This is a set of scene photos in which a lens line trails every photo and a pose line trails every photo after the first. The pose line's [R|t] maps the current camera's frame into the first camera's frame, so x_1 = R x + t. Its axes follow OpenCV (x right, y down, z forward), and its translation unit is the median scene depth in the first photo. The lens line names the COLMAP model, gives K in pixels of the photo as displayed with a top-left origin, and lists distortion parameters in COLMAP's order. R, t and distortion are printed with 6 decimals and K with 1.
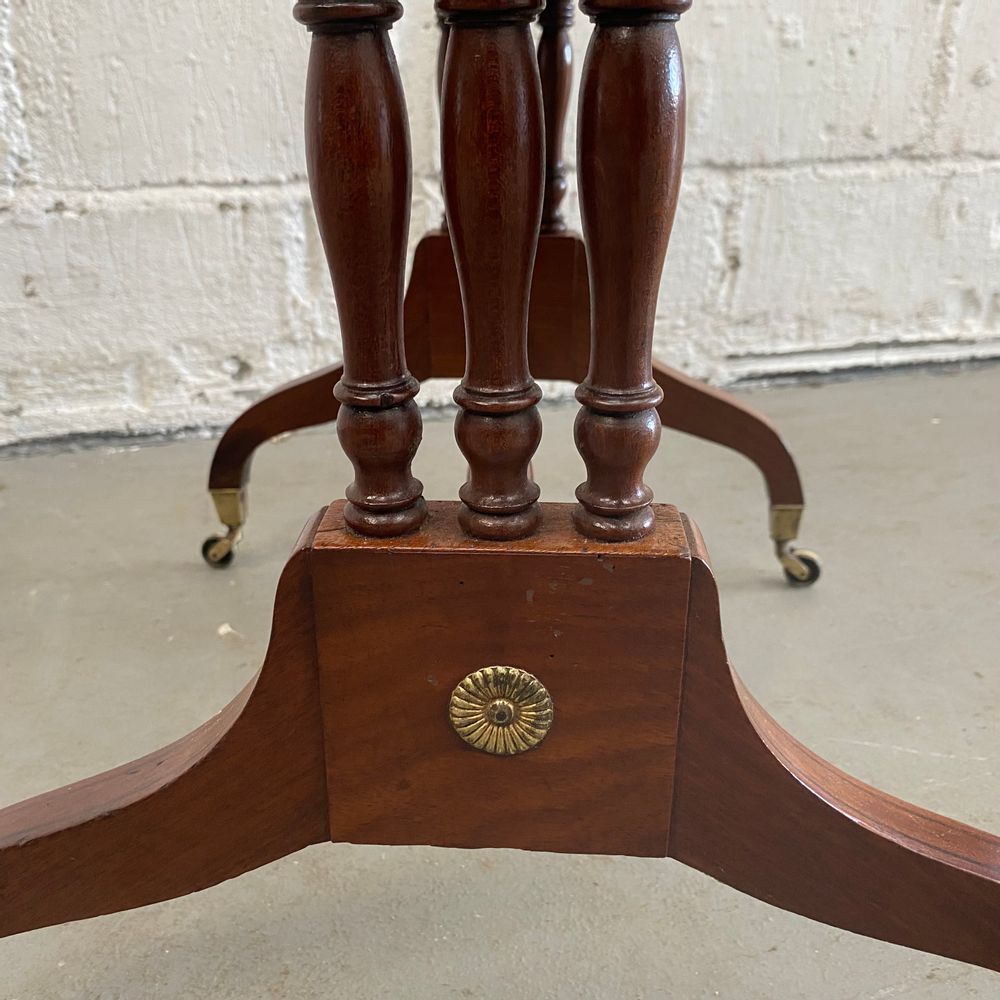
lens RADIAL K [[1013.5, 0, 510.1], [0, 1013.5, 496.1], [0, 0, 1]] dist [0.033264, -0.113242]
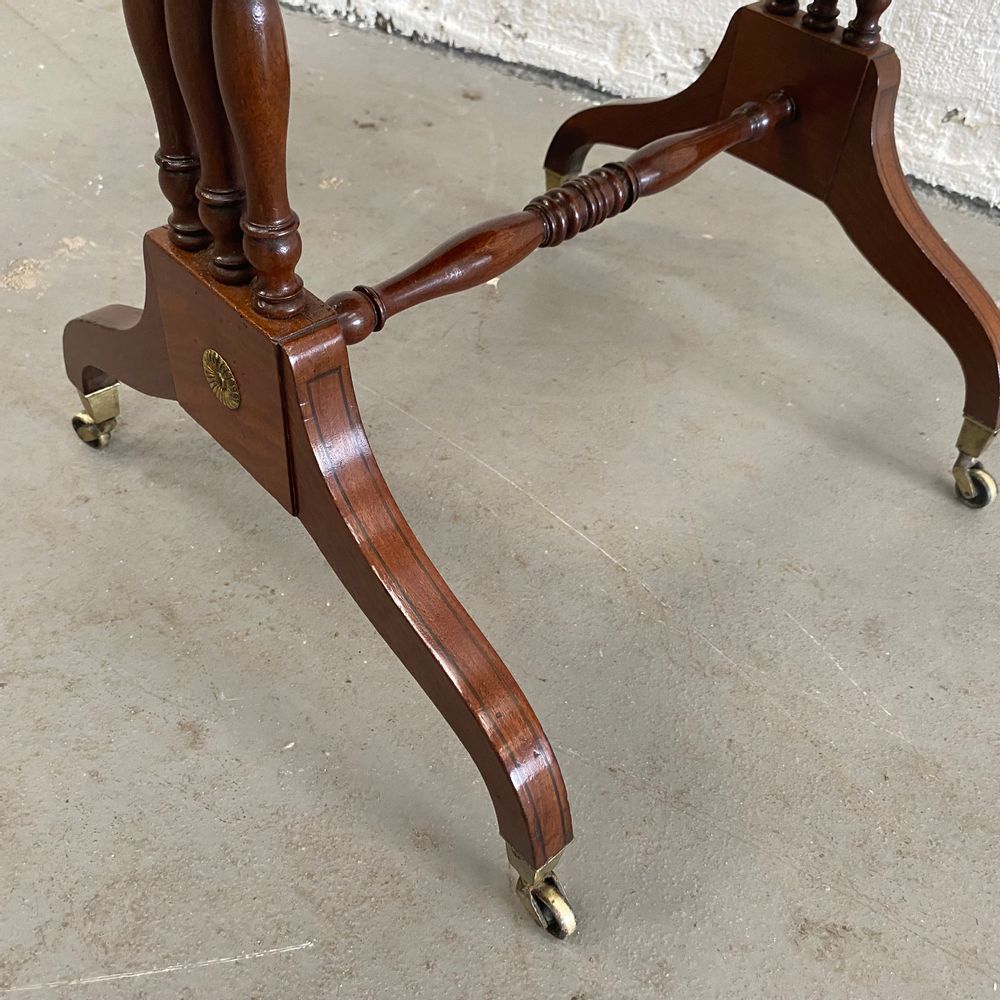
lens RADIAL K [[1038.4, 0, 484.6], [0, 1038.4, 499.7], [0, 0, 1]] dist [-0.004958, -0.020484]
pose [[0.701940, 0.535819, -0.469232, 0.296772], [-0.347452, 0.832715, 0.431119, -0.124676], [0.621738, -0.139584, 0.770687, -0.021003]]
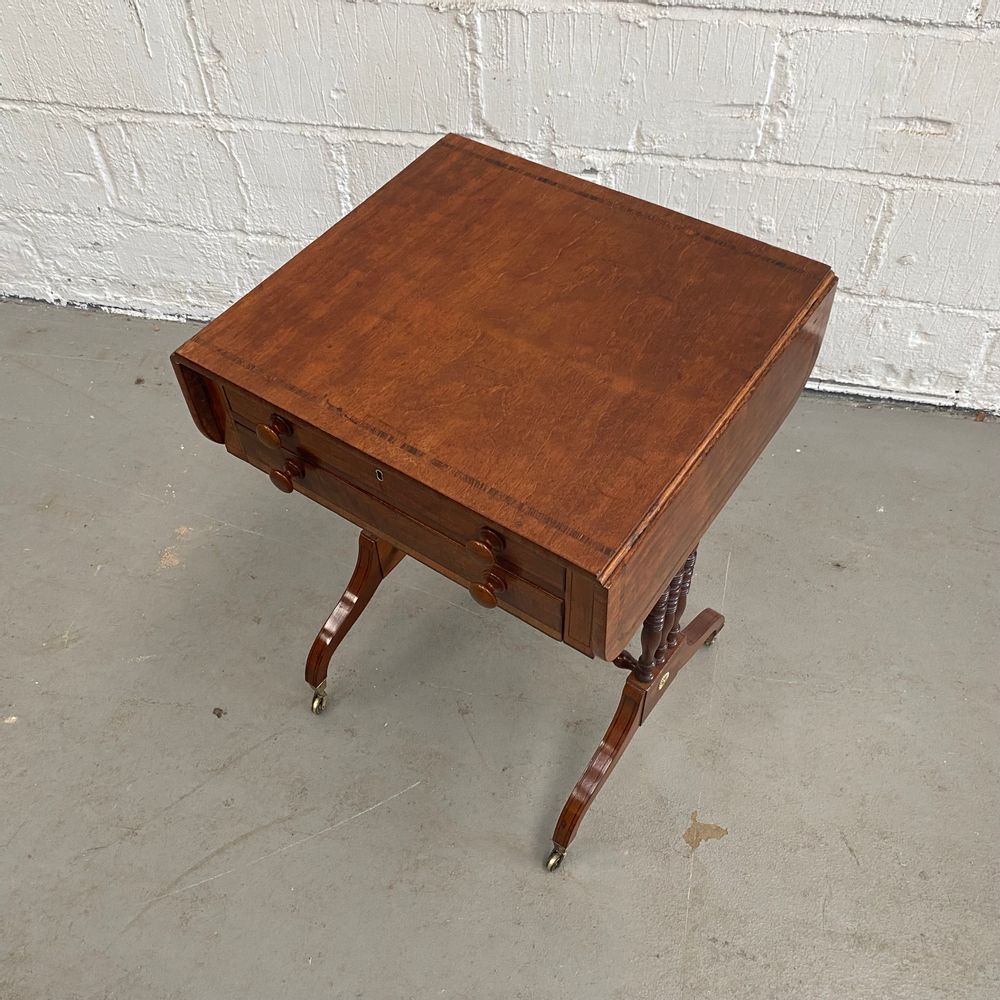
lens RADIAL K [[1005.6, 0, 500.0], [0, 1005.6, 500.0], [0, 0, 1]] dist [0.010431, -0.009777]
pose [[0.891194, 0.337215, -0.303414, 0.520513], [-0.165732, 0.864673, 0.474208, -0.747577], [0.422264, -0.372326, 0.826479, -0.695870]]
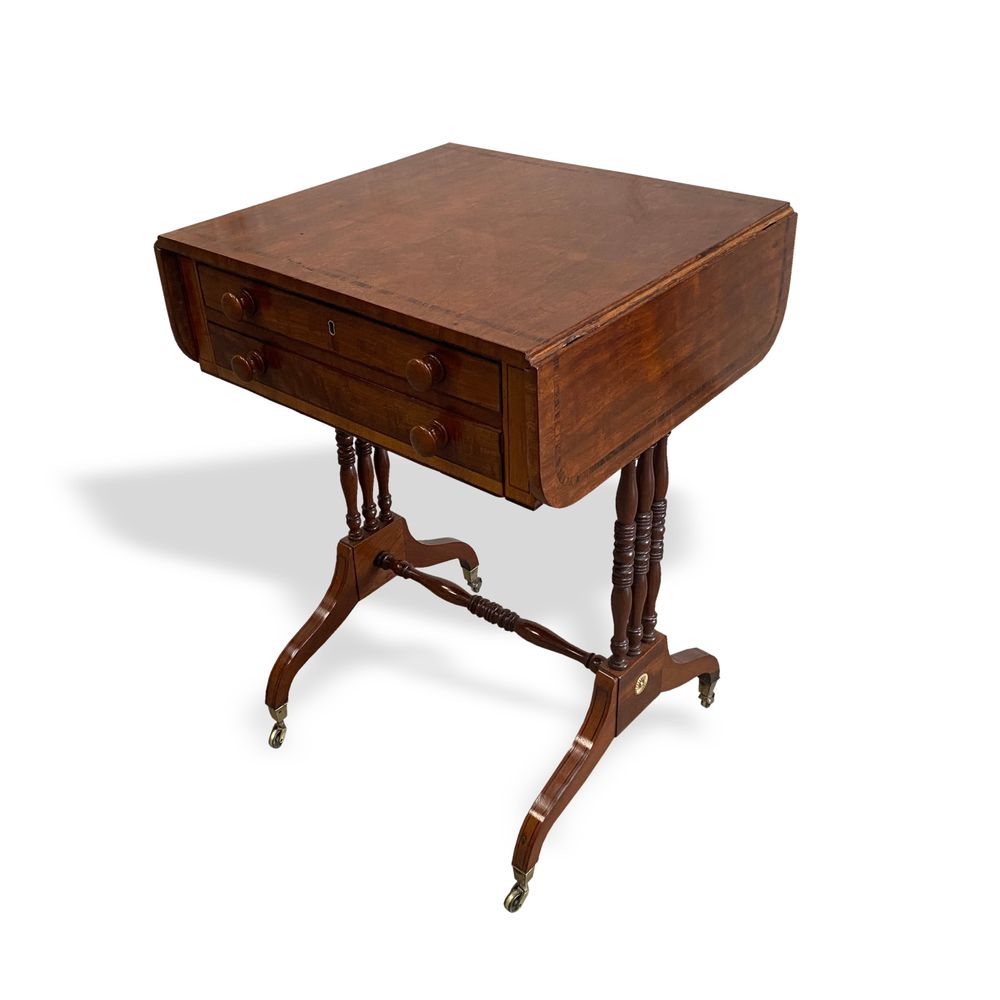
lens RADIAL K [[1013.5, 0, 510.1], [0, 1013.5, 496.1], [0, 0, 1]] dist [0.033264, -0.113242]
pose [[0.857683, 0.267715, -0.438985, 0.719668], [-0.198850, 0.960033, 0.196965, -0.396808], [0.474171, -0.081641, 0.876640, -0.727570]]
